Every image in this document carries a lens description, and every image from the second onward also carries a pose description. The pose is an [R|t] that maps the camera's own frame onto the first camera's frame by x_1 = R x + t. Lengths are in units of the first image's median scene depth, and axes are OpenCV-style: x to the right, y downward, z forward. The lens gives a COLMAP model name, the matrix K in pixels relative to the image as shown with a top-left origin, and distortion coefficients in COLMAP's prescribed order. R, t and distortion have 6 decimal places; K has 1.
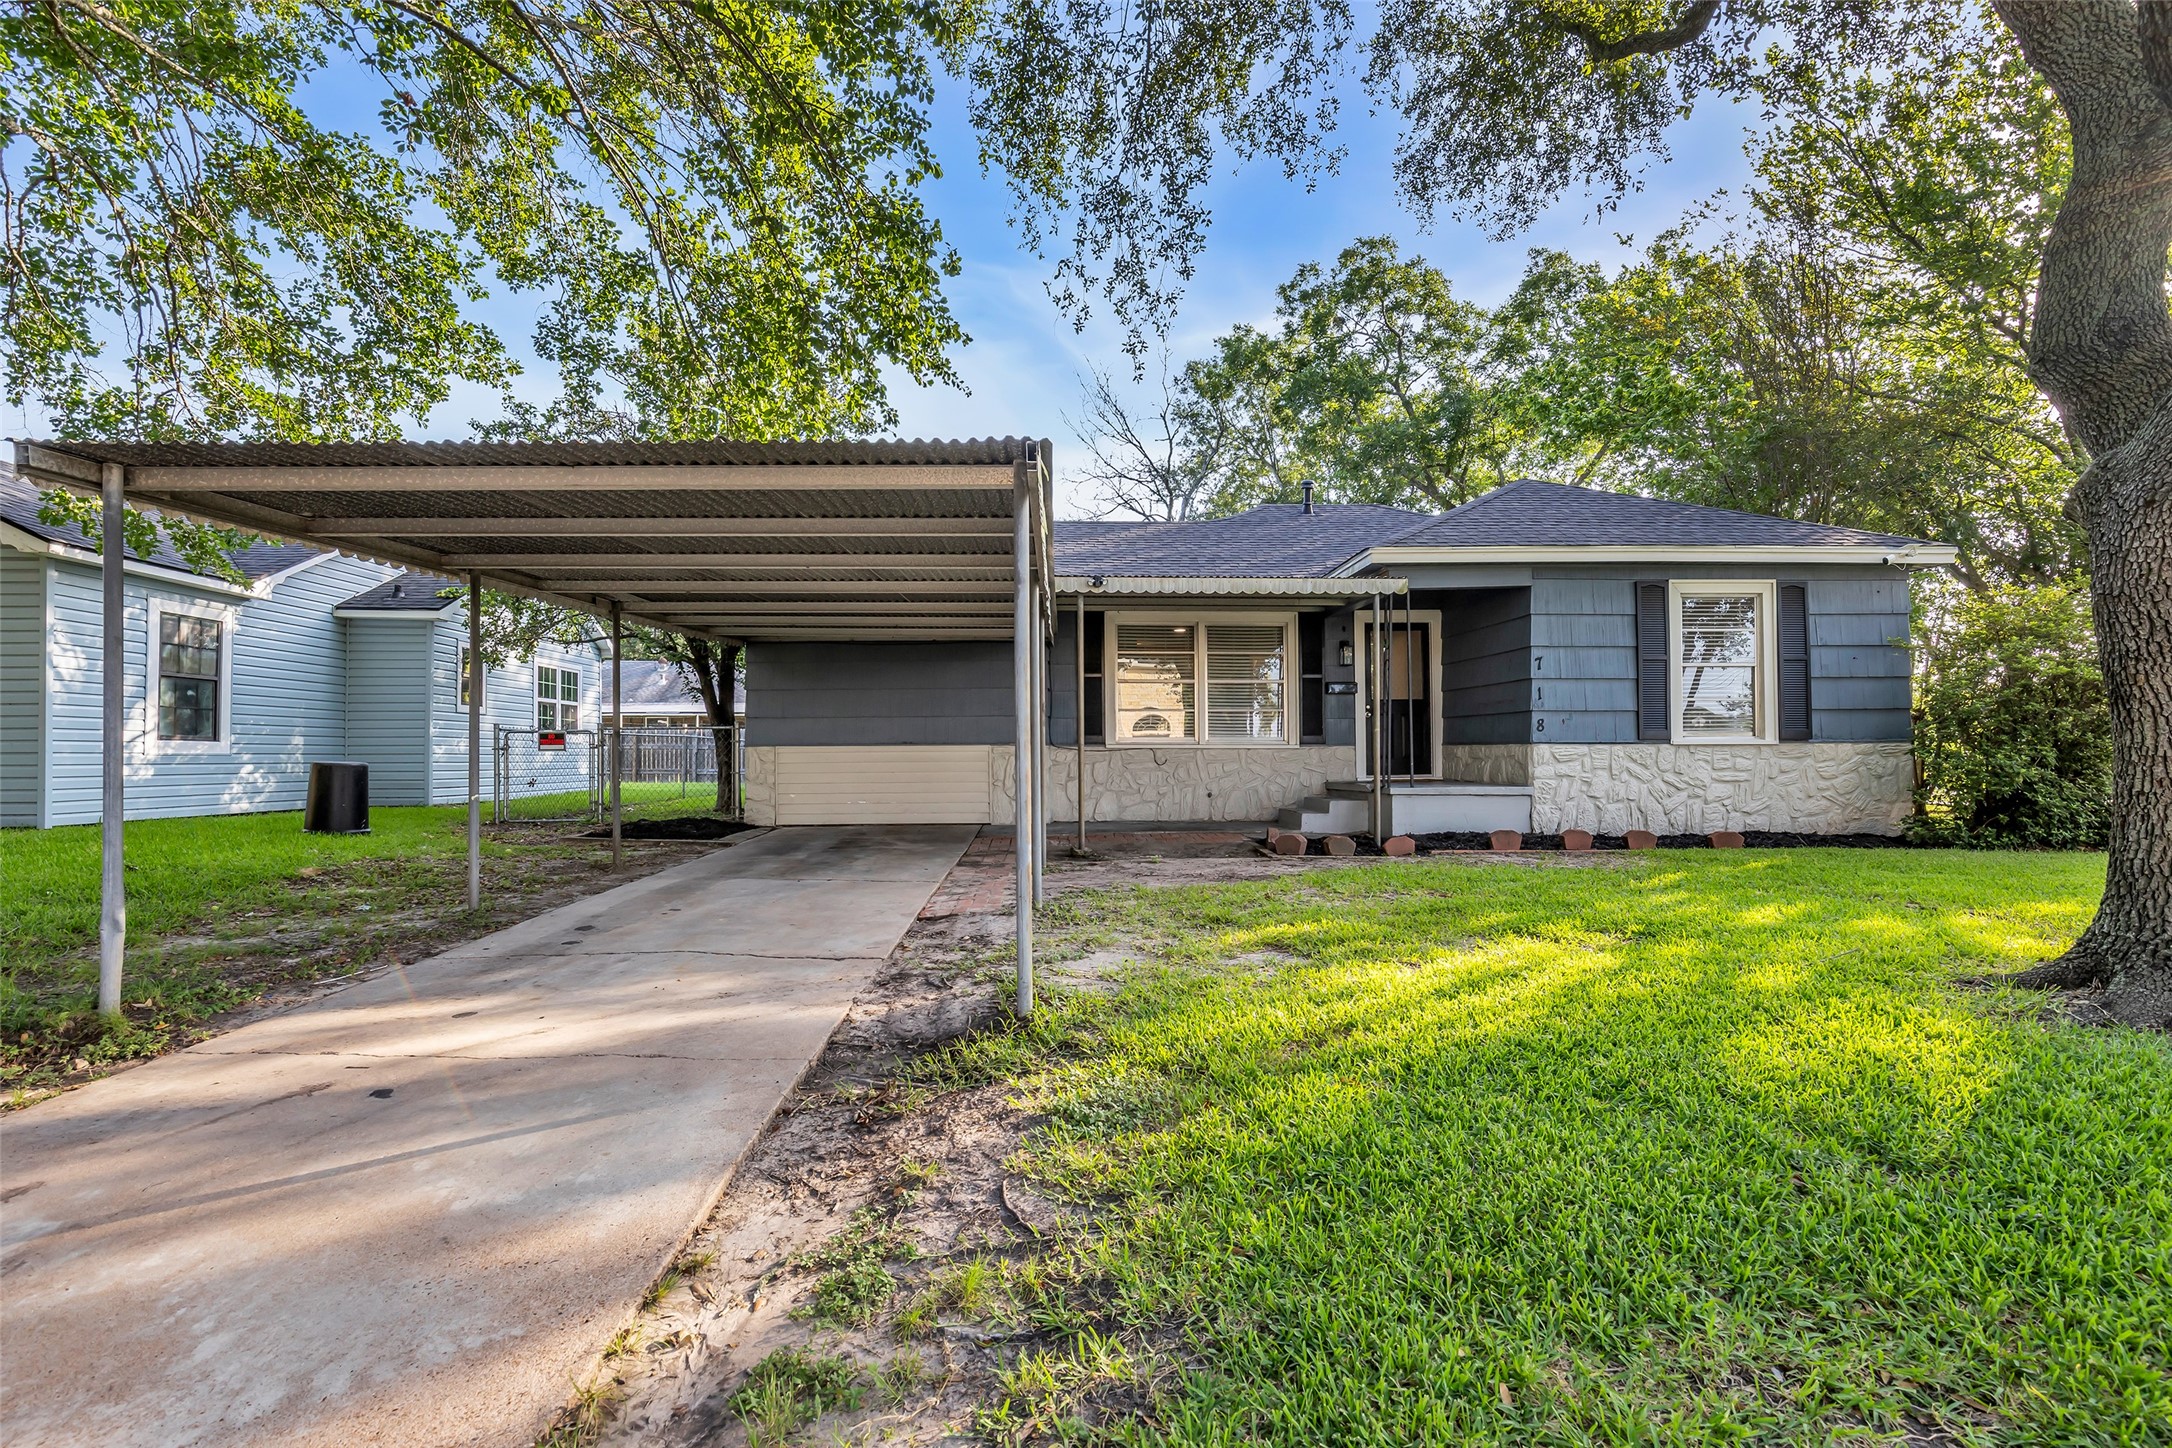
lens RADIAL K [[992.7, 0, 1081.9], [0, 992.7, 739.0], [0, 0, 1]] dist [-0.011824, 0.001241]
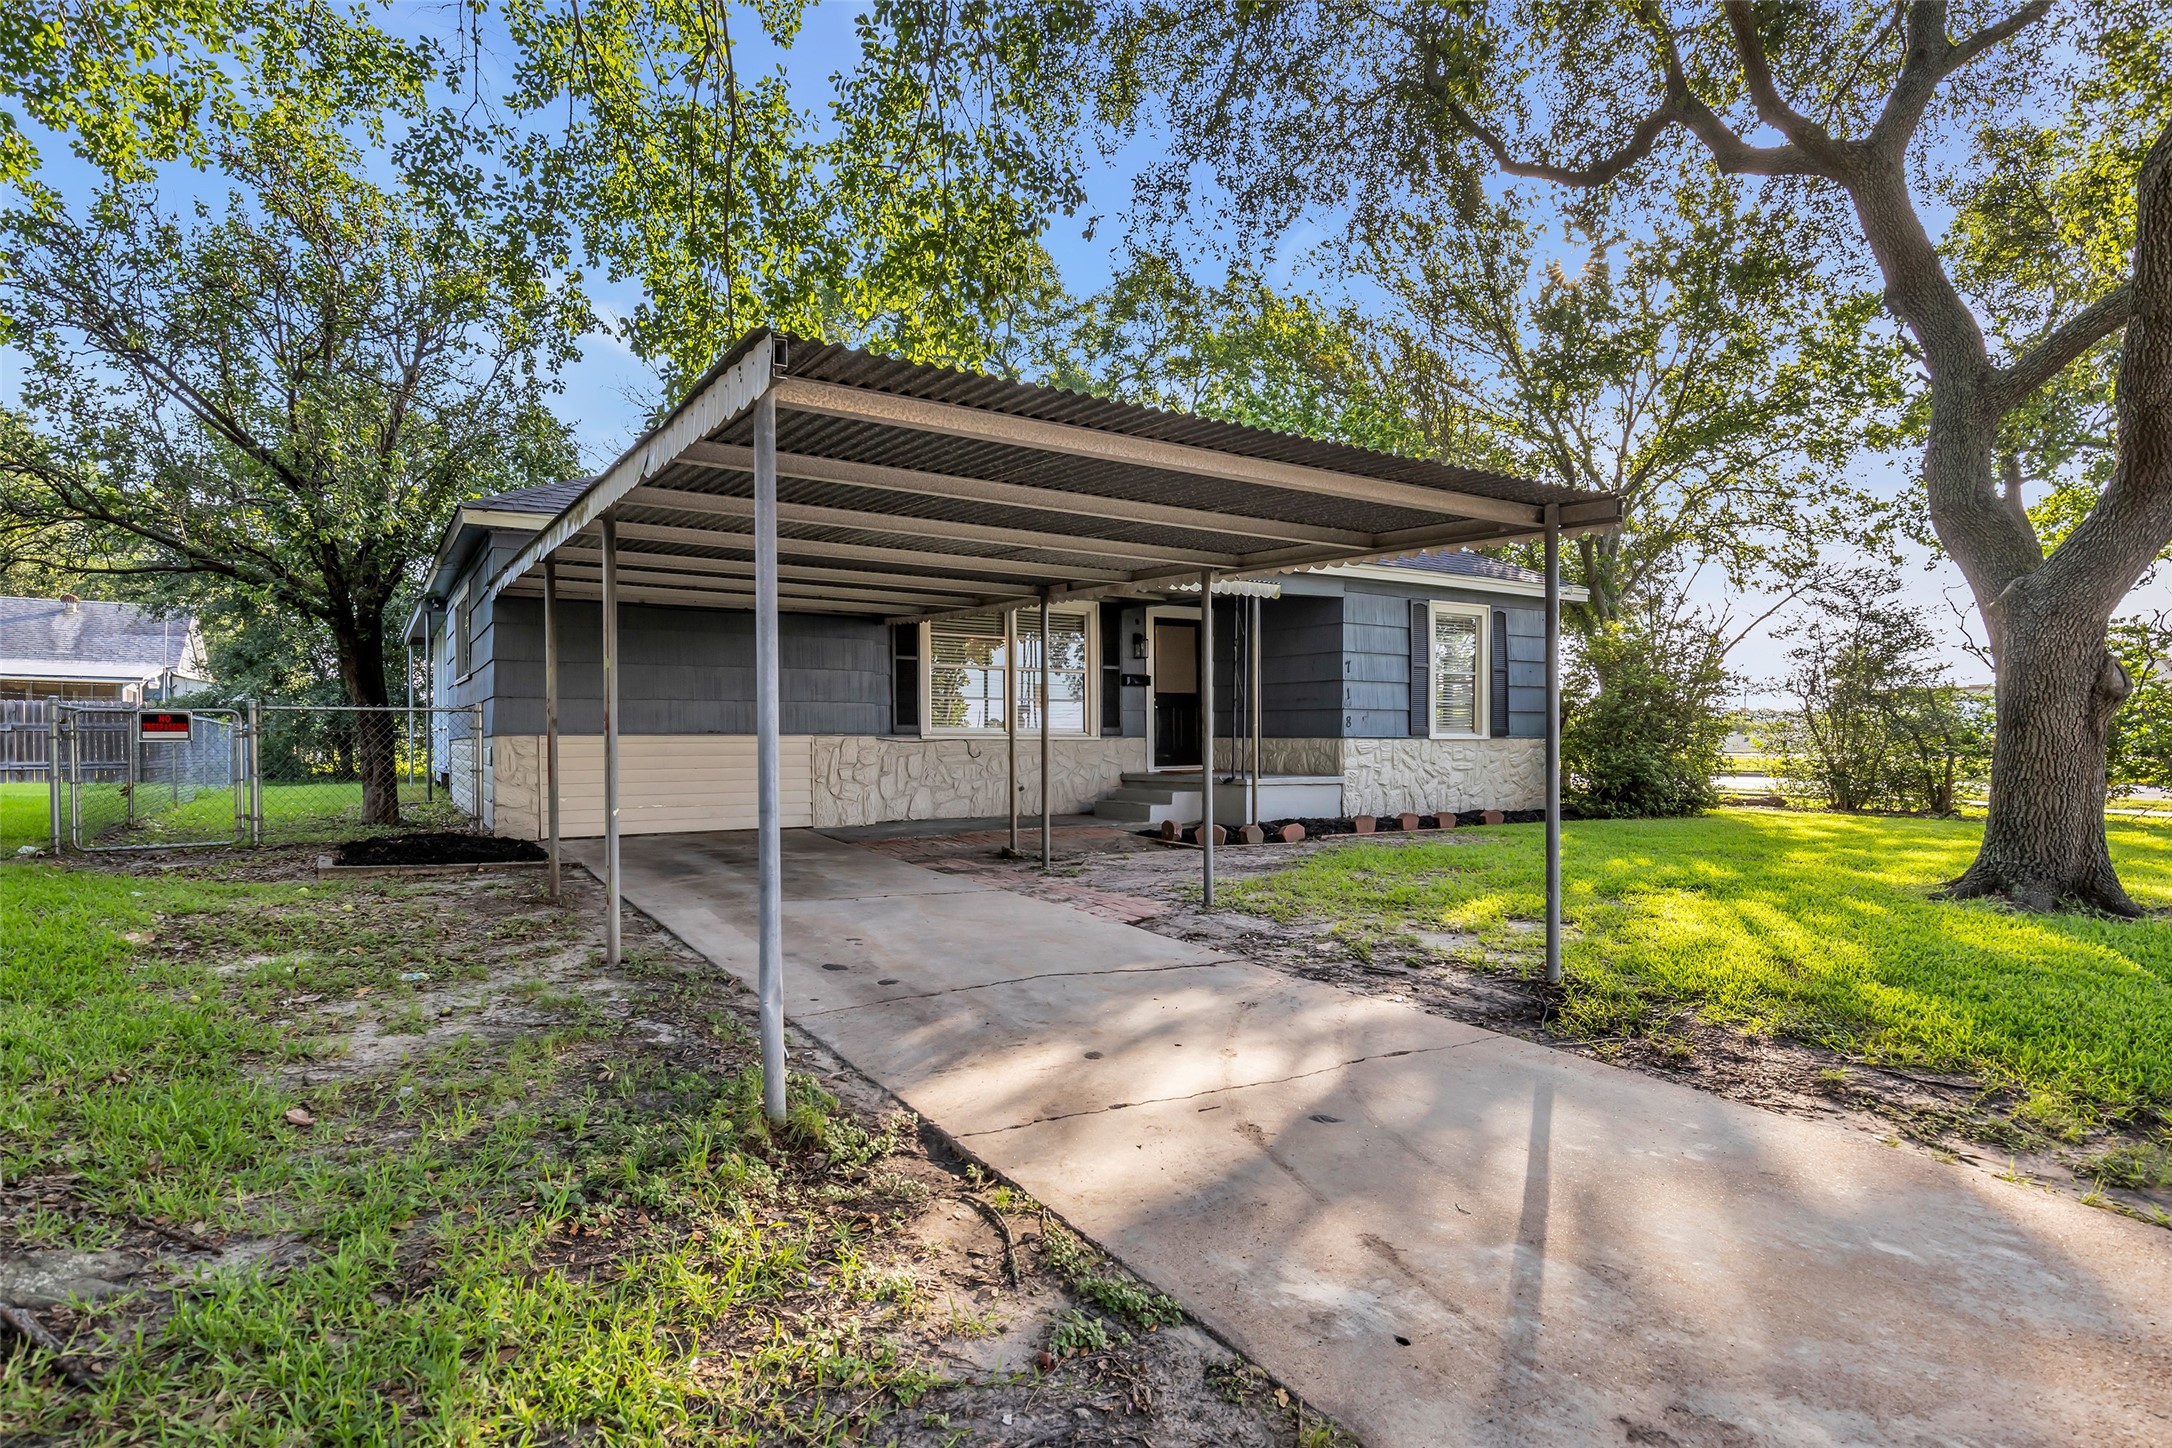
lens RADIAL K [[1136.3, 0, 1086.0], [0, 1136.3, 724.0], [0, 0, 1]] dist [-0.001544, -0.000952]
pose [[0.853121, 0.010473, 0.521607, -0.460951], [-0.011455, 0.999933, -0.001340, -0.006118], [-0.521587, -0.004832, 0.853185, 0.056183]]
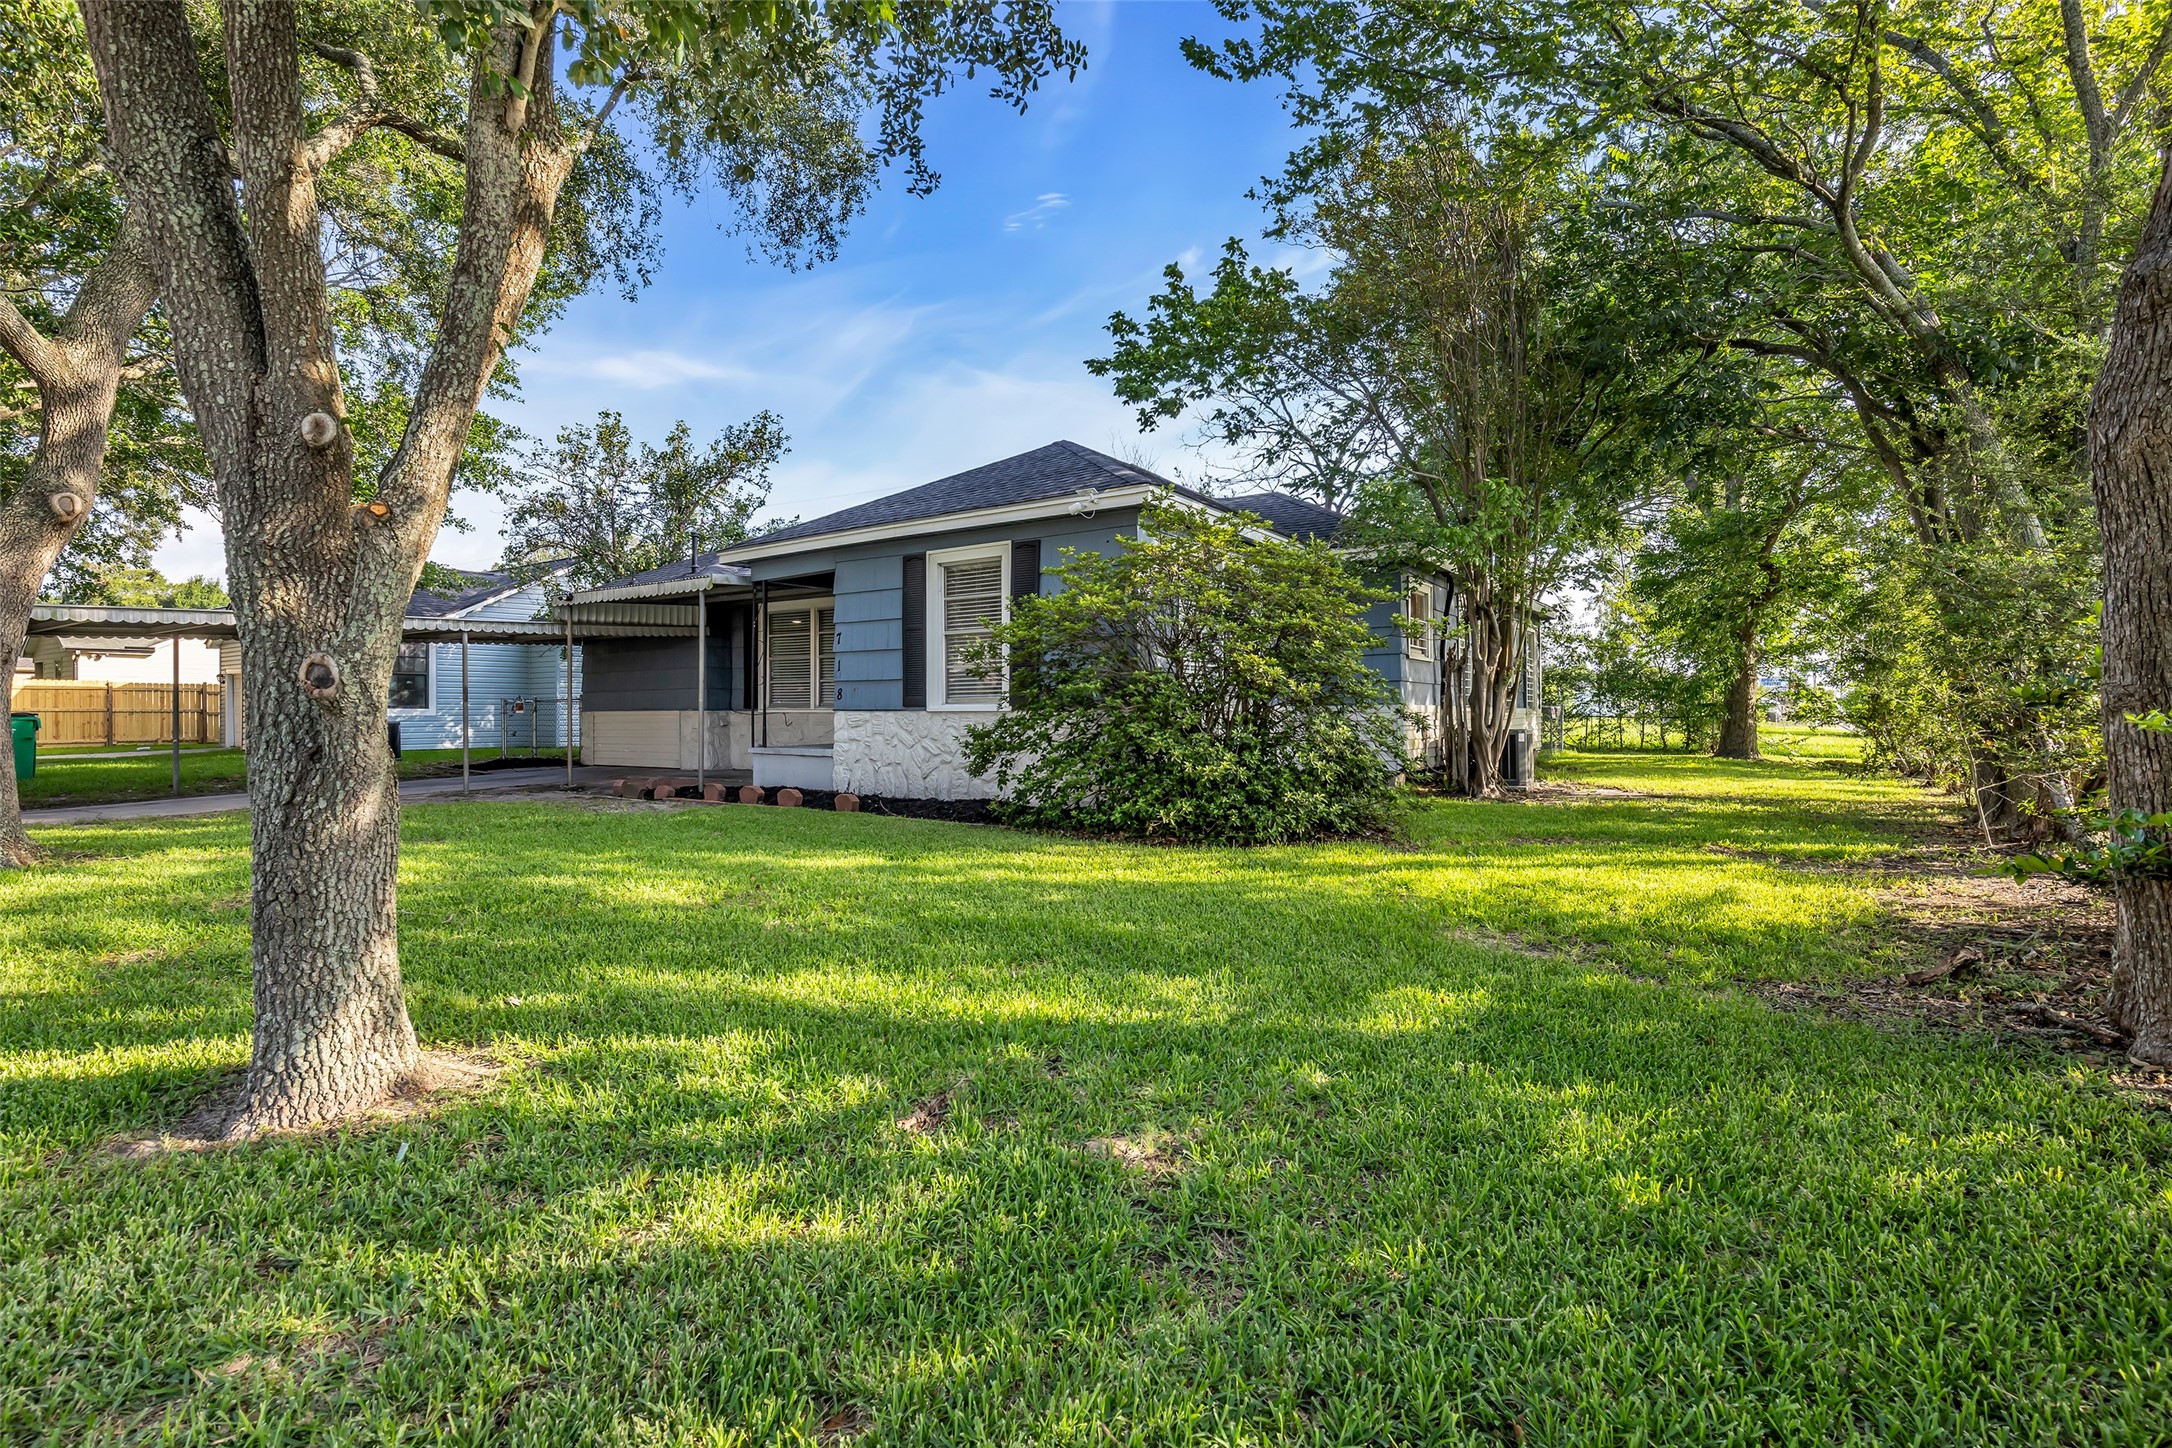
lens RADIAL K [[992.7, 0, 1081.9], [0, 992.7, 739.0], [0, 0, 1]] dist [-0.011824, 0.001241]
pose [[0.825802, 0.015748, -0.563741, 1.306679], [0.008650, 0.999139, 0.040582, -0.006372], [0.563894, -0.038389, 0.824954, 0.236350]]
